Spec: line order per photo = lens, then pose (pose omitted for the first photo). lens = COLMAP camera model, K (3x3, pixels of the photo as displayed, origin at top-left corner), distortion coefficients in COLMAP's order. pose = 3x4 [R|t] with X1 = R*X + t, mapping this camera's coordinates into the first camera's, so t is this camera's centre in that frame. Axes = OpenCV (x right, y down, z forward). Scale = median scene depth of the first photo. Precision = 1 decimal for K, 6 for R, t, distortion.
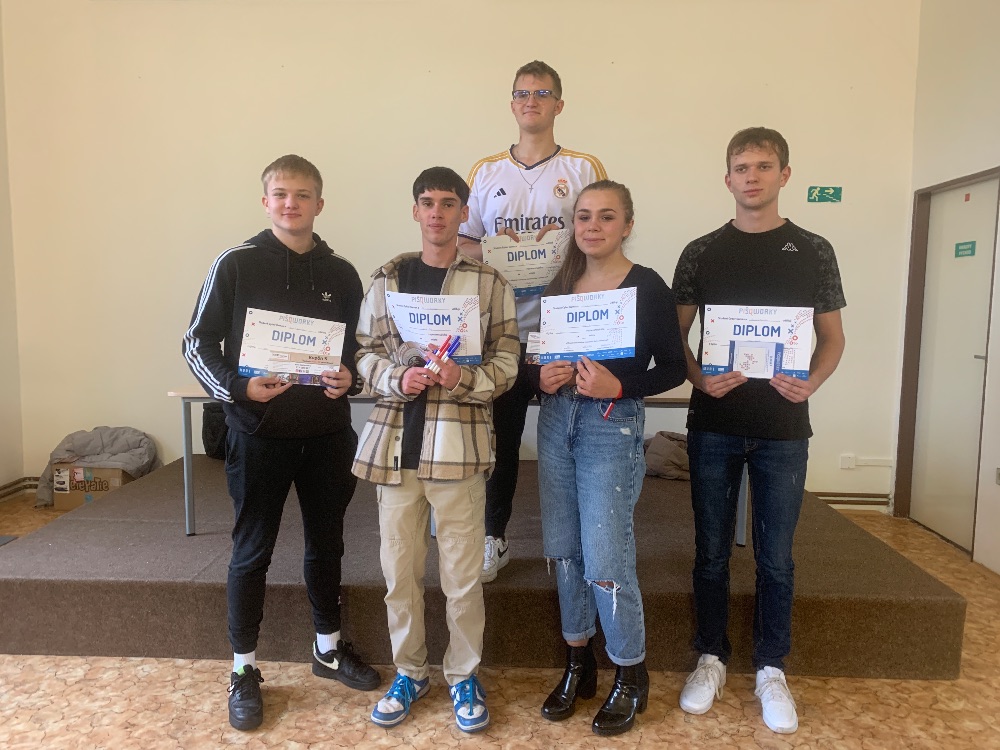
lens RADIAL K [[778.5, 0, 500.0], [0, 778.5, 375.0], [0, 0, 1]] dist [0.006605, 0.006581]
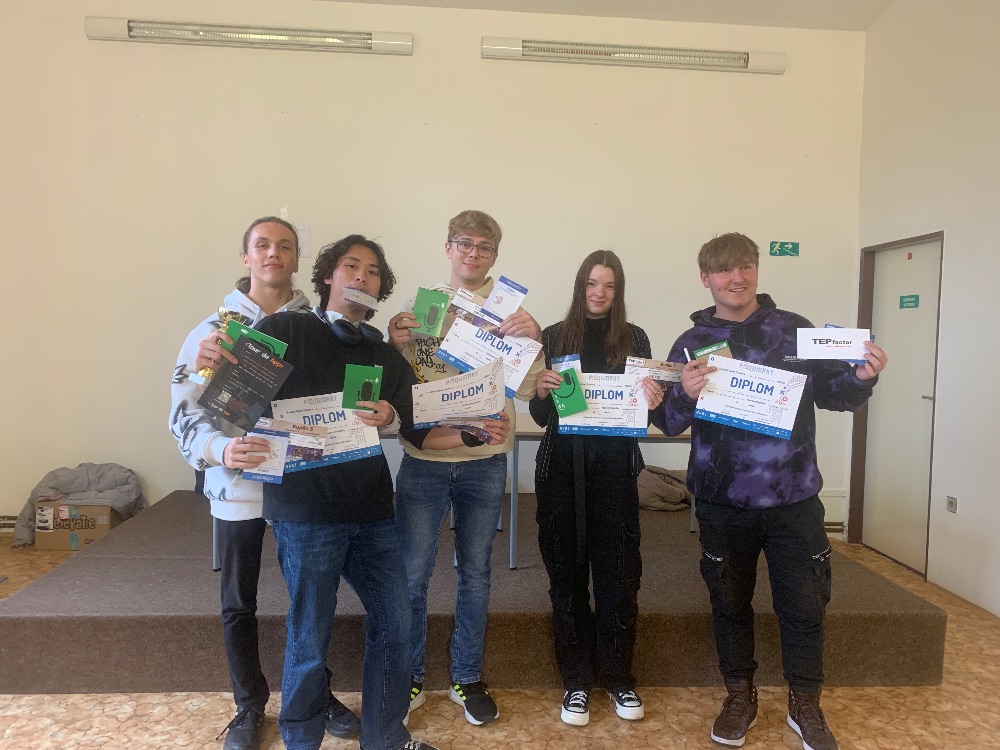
lens RADIAL K [[778.5, 0, 500.0], [0, 778.5, 375.0], [0, 0, 1]] dist [0.006605, 0.006581]
pose [[0.993211, 0.009120, 0.115967, -0.178637], [-0.003631, 0.998867, -0.047460, 0.000238], [-0.116268, 0.046716, 0.992119, -0.062738]]
